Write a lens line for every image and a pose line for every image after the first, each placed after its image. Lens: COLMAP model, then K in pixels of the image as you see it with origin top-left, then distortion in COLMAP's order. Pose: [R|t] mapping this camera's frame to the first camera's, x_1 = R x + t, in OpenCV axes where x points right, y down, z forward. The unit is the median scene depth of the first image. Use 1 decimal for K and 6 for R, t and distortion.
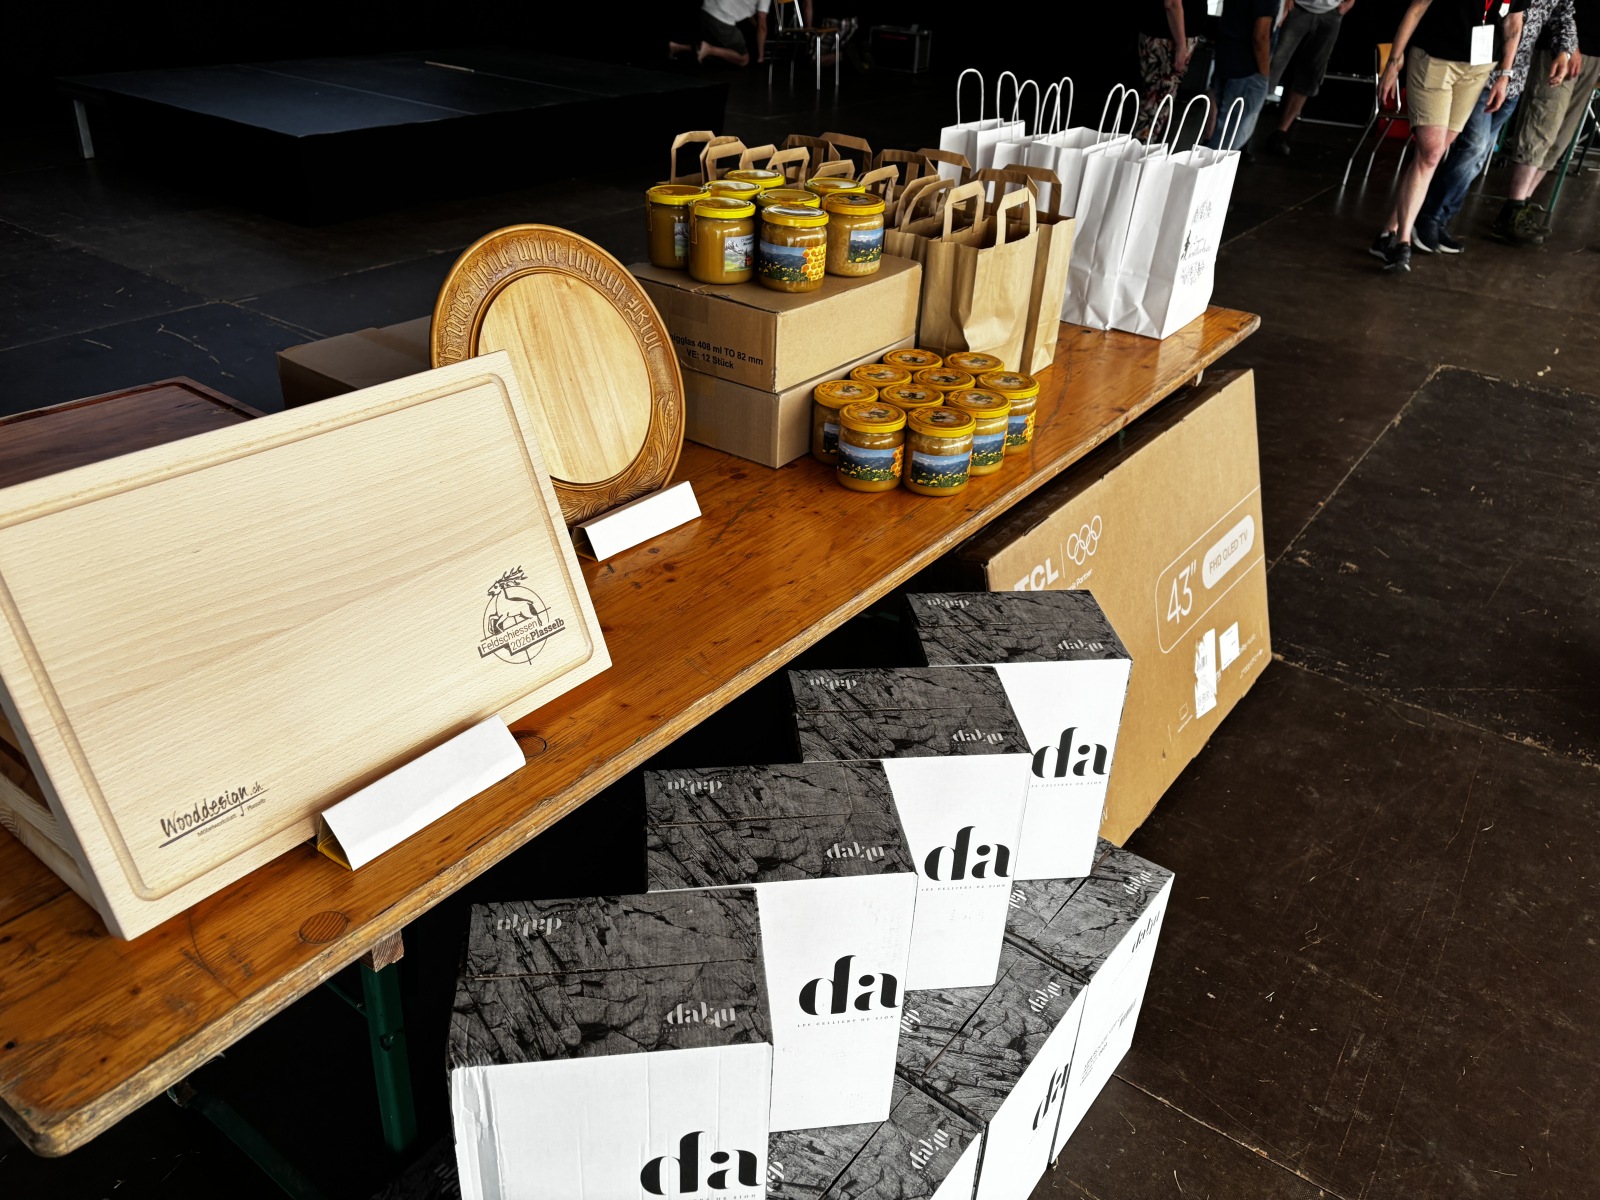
lens RADIAL K [[1195.3, 0, 800.0], [0, 1195.3, 600.0], [0, 0, 1]] dist [0.234954, 0.000289]
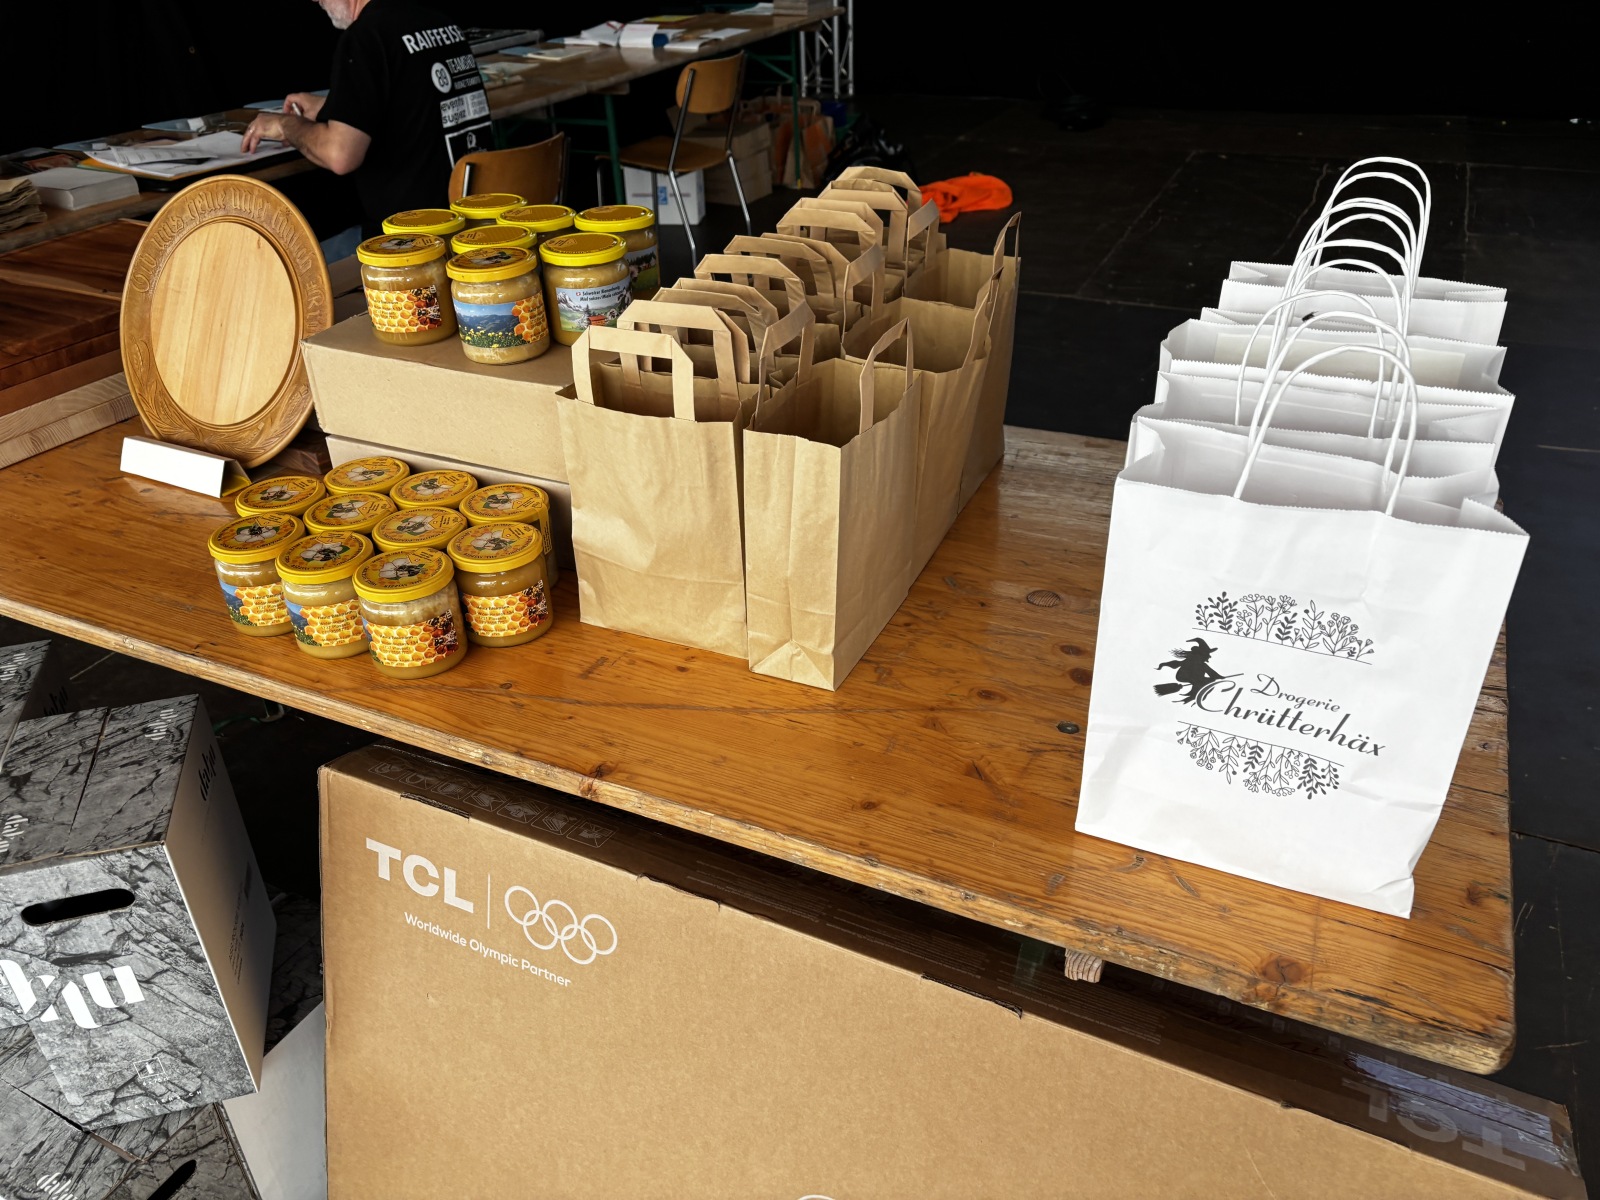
lens RADIAL K [[1195.5, 0, 800.0], [0, 1195.5, 600.0], [0, 0, 1]] dist [0.001271, 0.001346]
pose [[0.195675, 0.468668, -0.861430, 0.774191], [-0.471501, 0.815181, 0.336403, -0.483681], [0.859883, 0.340339, 0.380488, 0.942521]]
